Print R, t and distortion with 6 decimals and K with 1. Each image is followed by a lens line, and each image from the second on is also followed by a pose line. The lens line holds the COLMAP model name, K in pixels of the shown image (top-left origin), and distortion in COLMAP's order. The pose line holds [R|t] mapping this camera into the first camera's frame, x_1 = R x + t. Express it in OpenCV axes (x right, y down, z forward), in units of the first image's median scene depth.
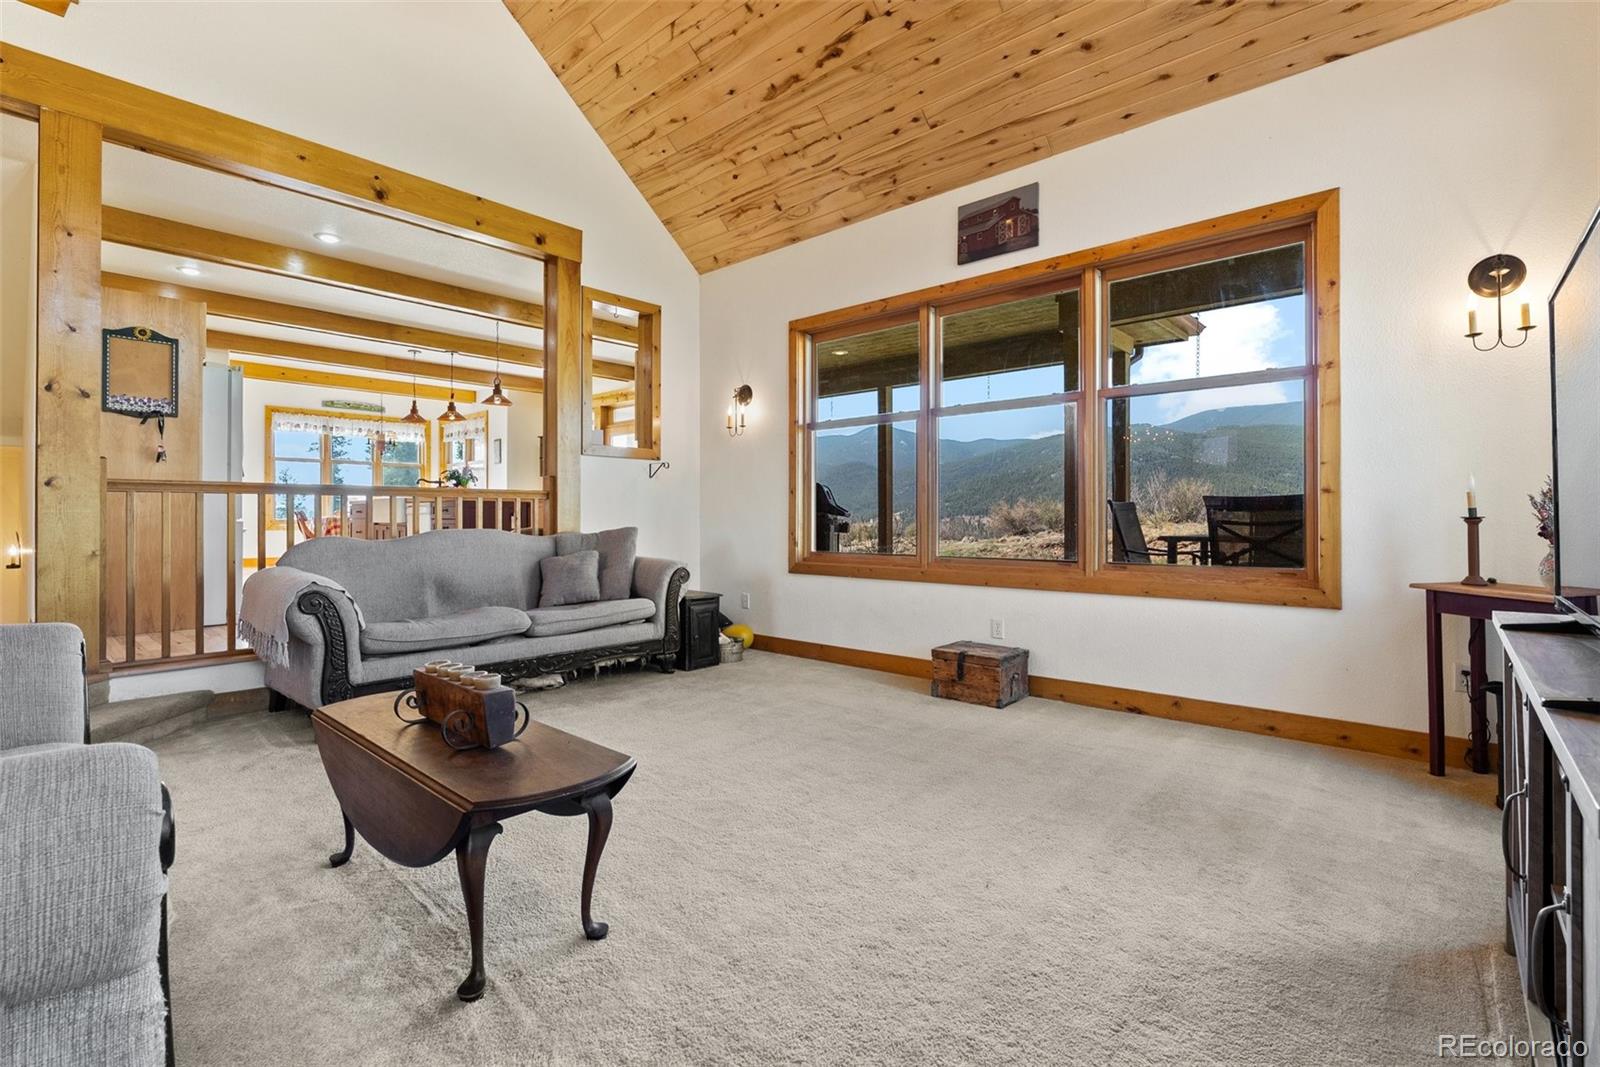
lens RADIAL K [[727.2, 0, 795.4], [0, 727.2, 515.8], [0, 0, 1]] dist [-0.011762, 0.000187]
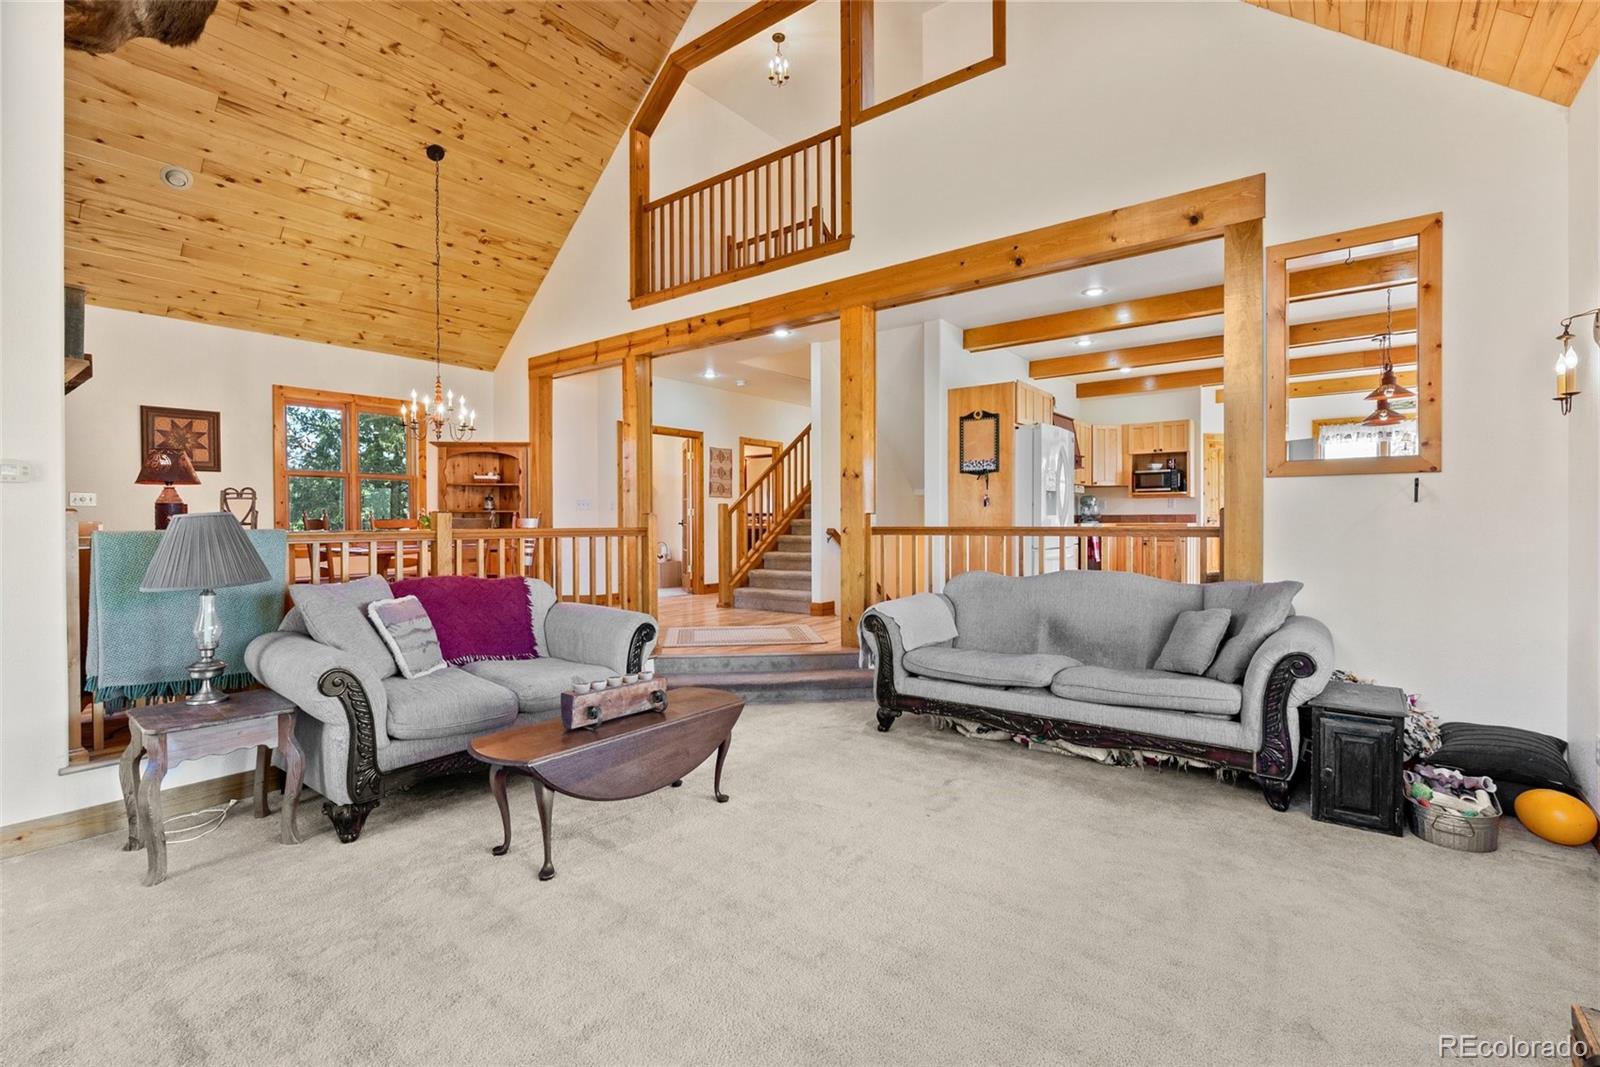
lens RADIAL K [[721.2, 0, 798.5], [0, 721.2, 519.4], [0, 0, 1]] dist [-0.003875, 0.000038]
pose [[0.080511, -0.002582, -0.996750, 0.458049], [0.006620, 0.999976, -0.002056, -0.049264], [0.996732, -0.006433, 0.080526, 0.535453]]
